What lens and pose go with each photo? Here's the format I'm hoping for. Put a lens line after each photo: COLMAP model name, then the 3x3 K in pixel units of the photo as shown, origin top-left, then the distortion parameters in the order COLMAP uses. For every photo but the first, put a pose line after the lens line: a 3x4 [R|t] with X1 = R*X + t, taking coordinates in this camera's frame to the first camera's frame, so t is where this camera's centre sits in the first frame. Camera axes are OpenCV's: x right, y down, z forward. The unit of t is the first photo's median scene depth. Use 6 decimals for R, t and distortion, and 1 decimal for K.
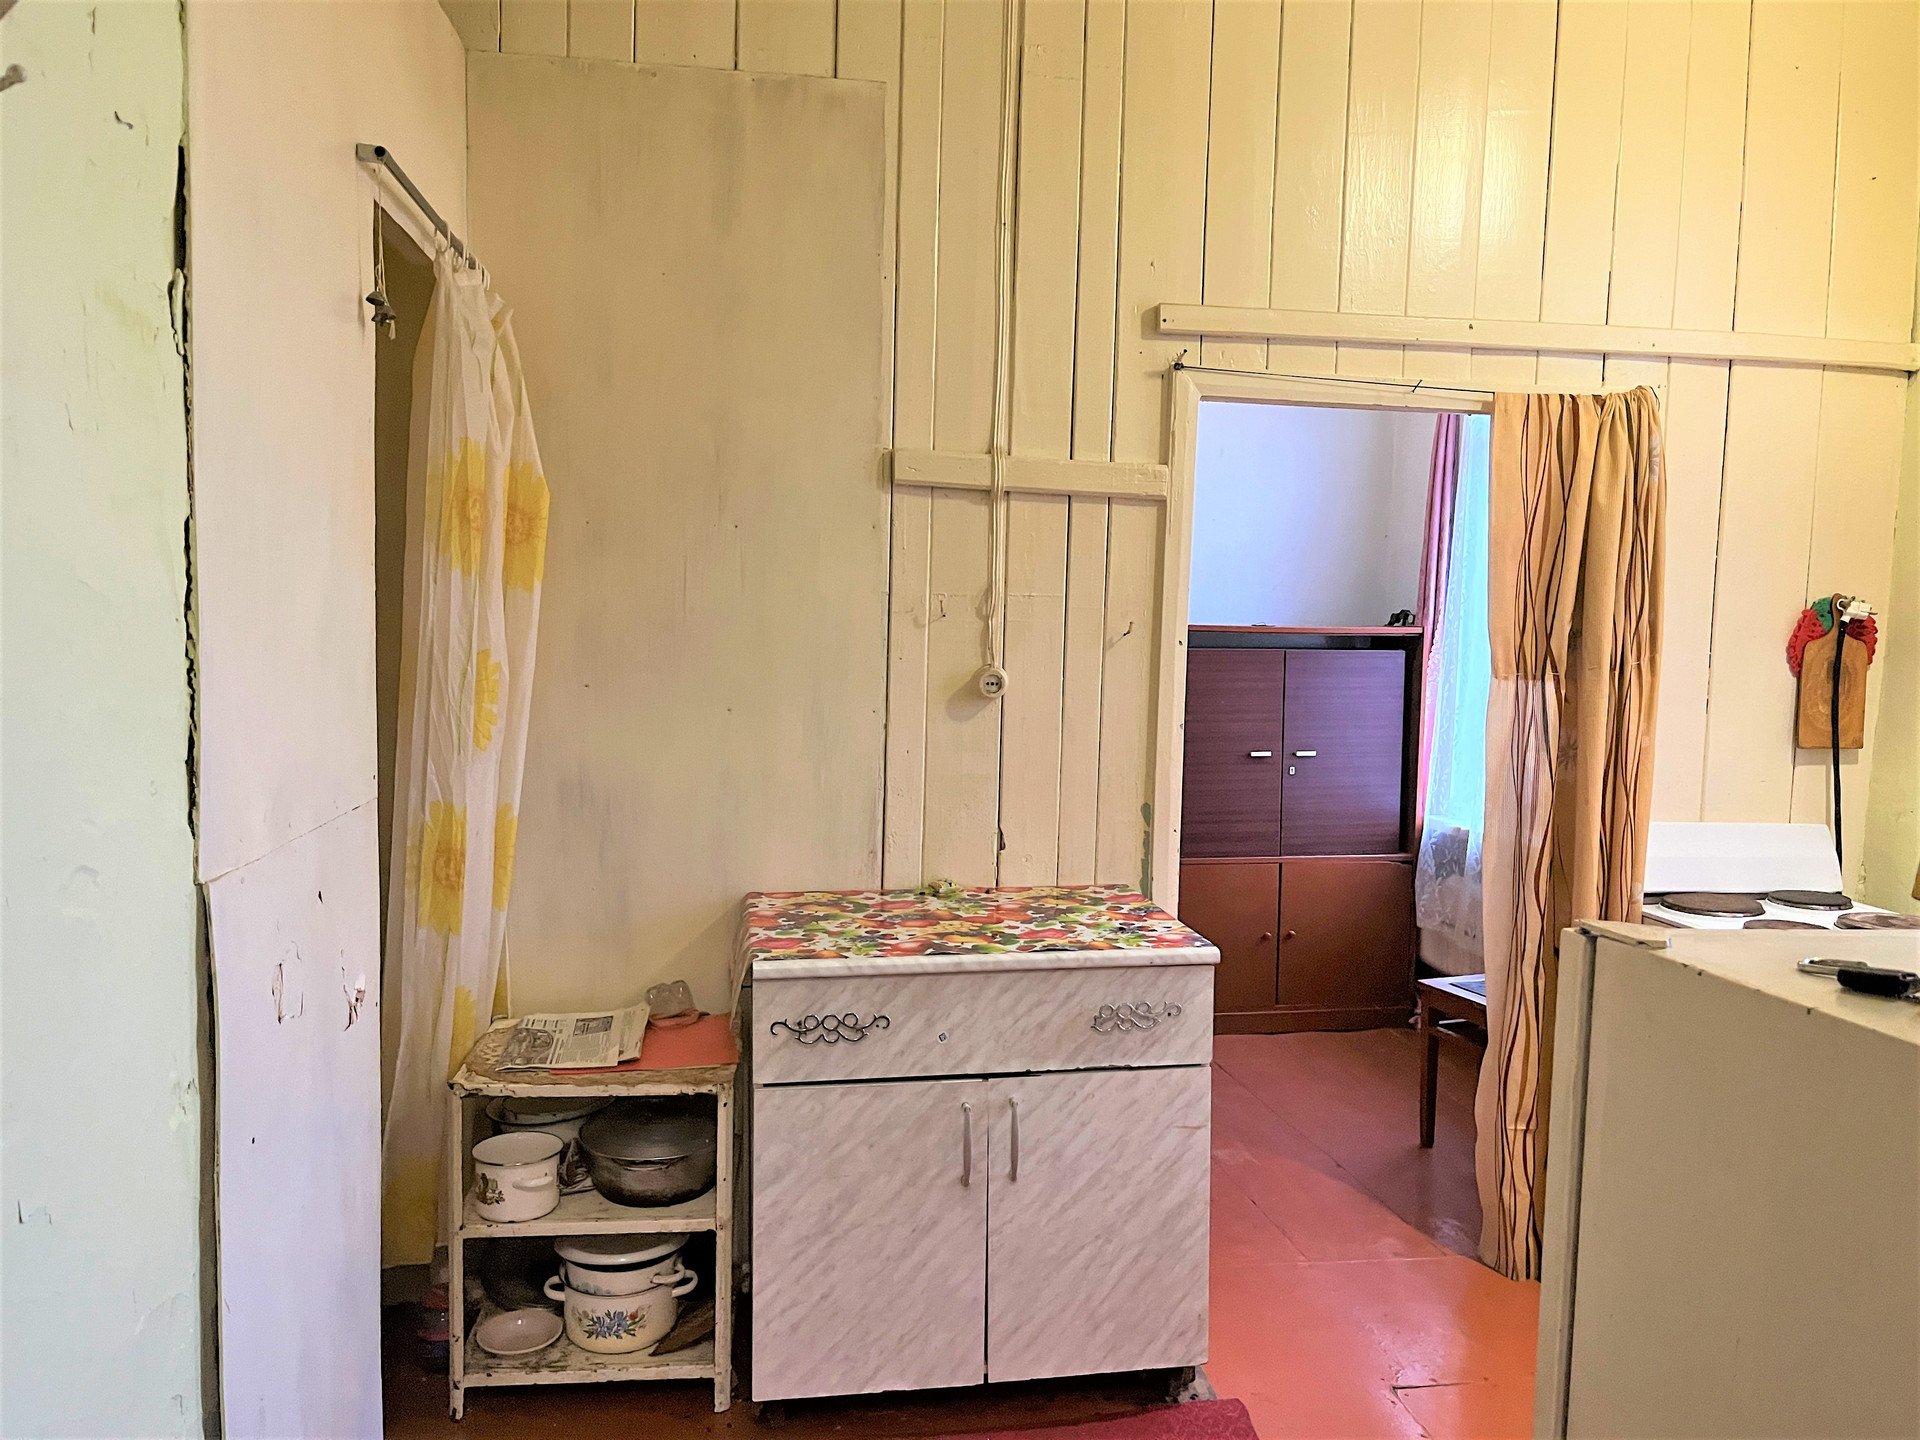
lens RADIAL K [[1449.6, 0, 971.8], [0, 1449.6, 729.7], [0, 0, 1]] dist [0.054154, -0.068471]
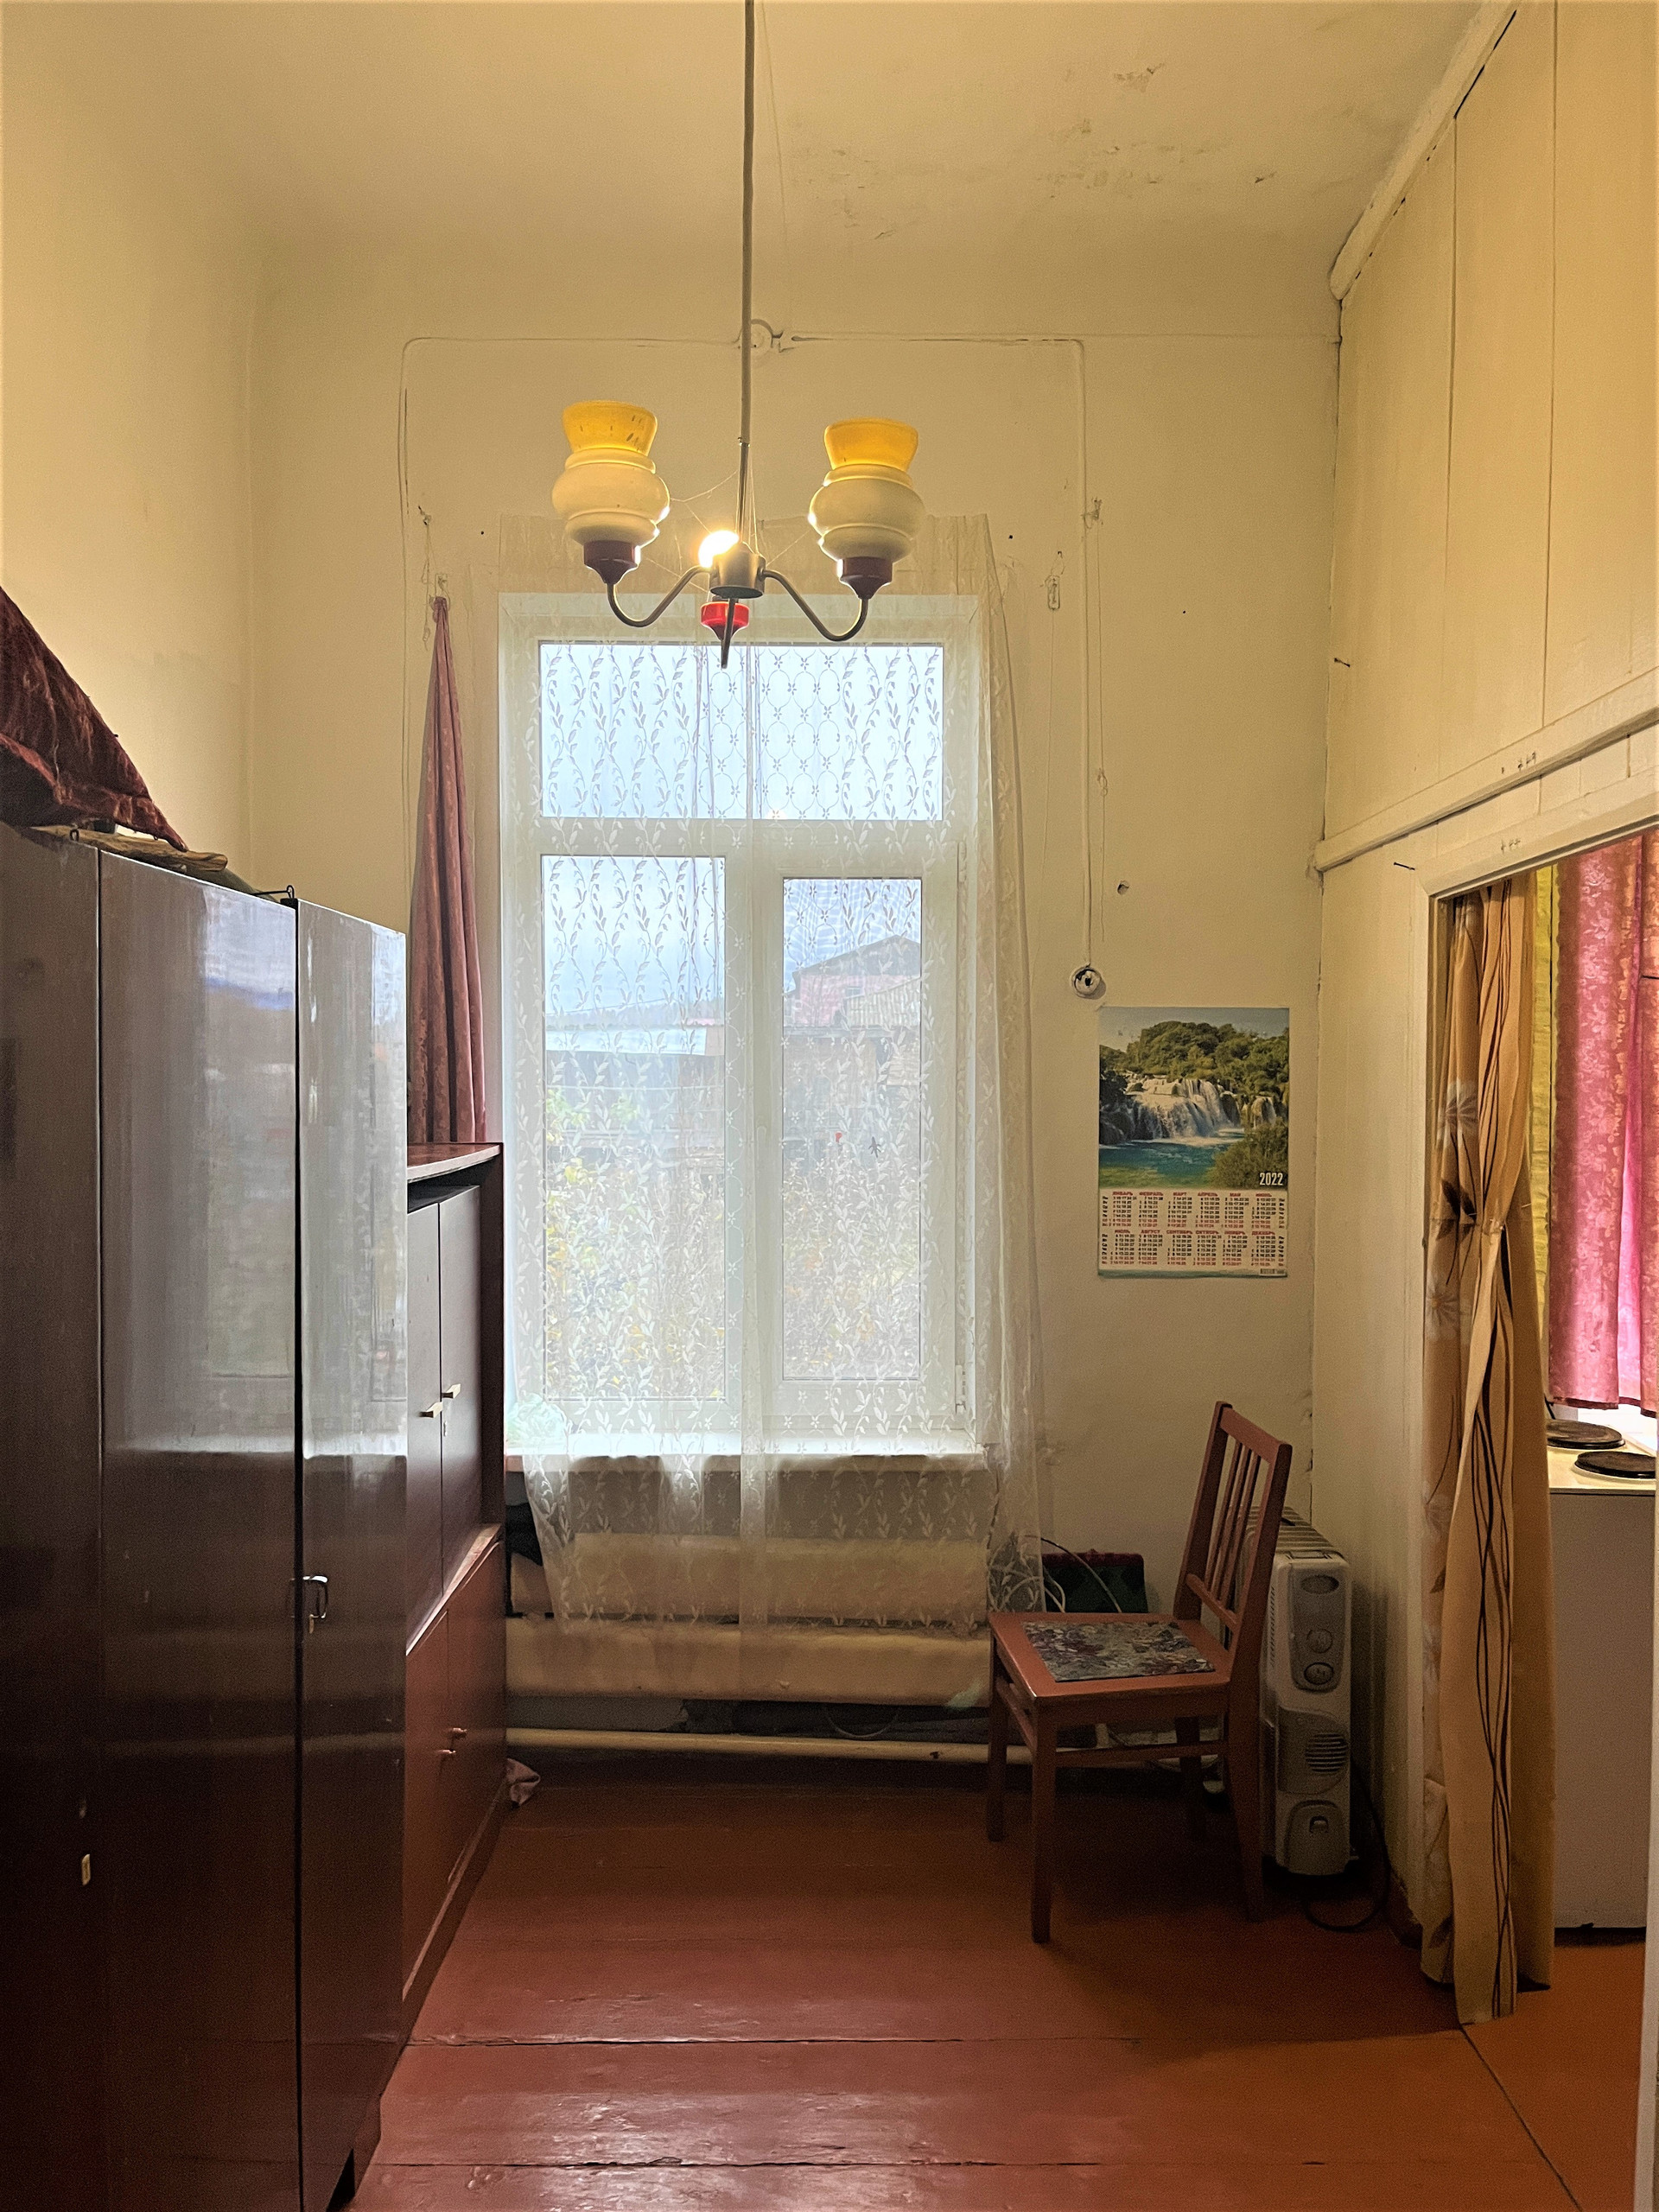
lens RADIAL K [[1670.0, 0, 827.5], [0, 1670.0, 1117.2], [0, 0, 1]] dist [0.054154, -0.068471]
pose [[0.187647, -0.047914, 0.981067, -0.587186], [0.078273, 0.996363, 0.033690, -0.160474], [-0.979113, 0.070470, 0.190715, 1.245569]]
